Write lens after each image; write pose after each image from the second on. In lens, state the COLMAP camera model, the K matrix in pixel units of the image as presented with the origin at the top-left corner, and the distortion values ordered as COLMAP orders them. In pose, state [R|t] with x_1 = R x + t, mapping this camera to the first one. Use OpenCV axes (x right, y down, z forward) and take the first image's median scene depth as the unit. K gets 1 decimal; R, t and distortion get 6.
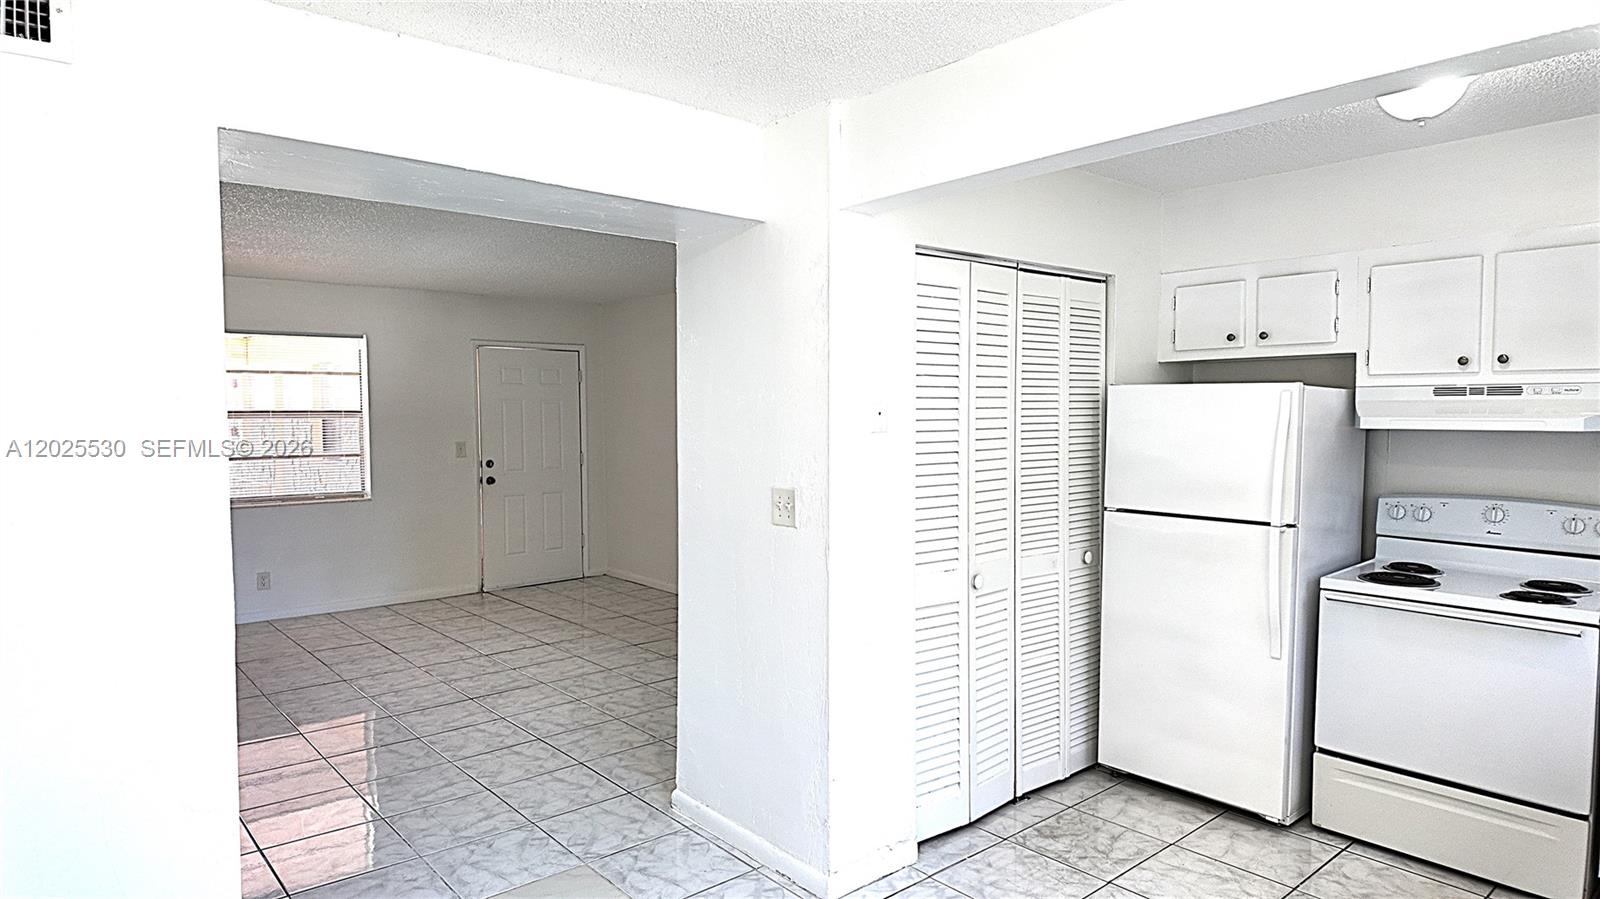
lens RADIAL K [[943.5, 0, 838.8], [0, 943.5, 438.7], [0, 0, 1]] dist [0.006787, -0.000275]
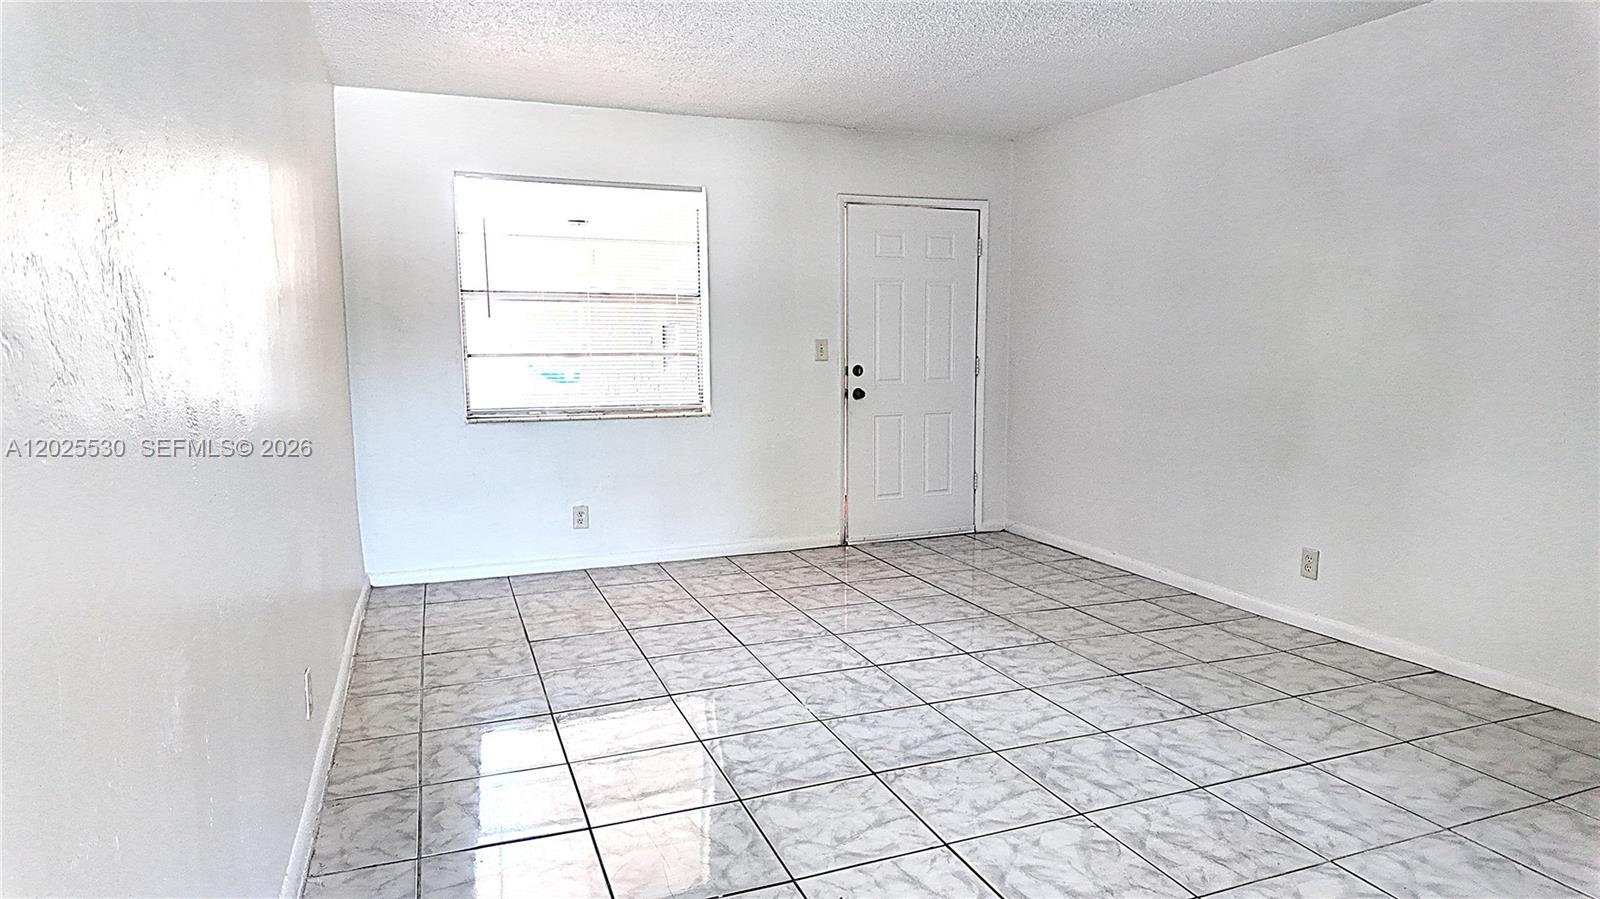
lens RADIAL K [[910.0, 0, 792.2], [0, 910.0, 442.7], [0, 0, 1]] dist [0.133348, -0.182513]
pose [[0.932093, 0.037159, -0.360309, -0.142228], [-0.011683, 0.997291, 0.072629, 0.027518], [0.362032, -0.063487, 0.930001, 0.287582]]
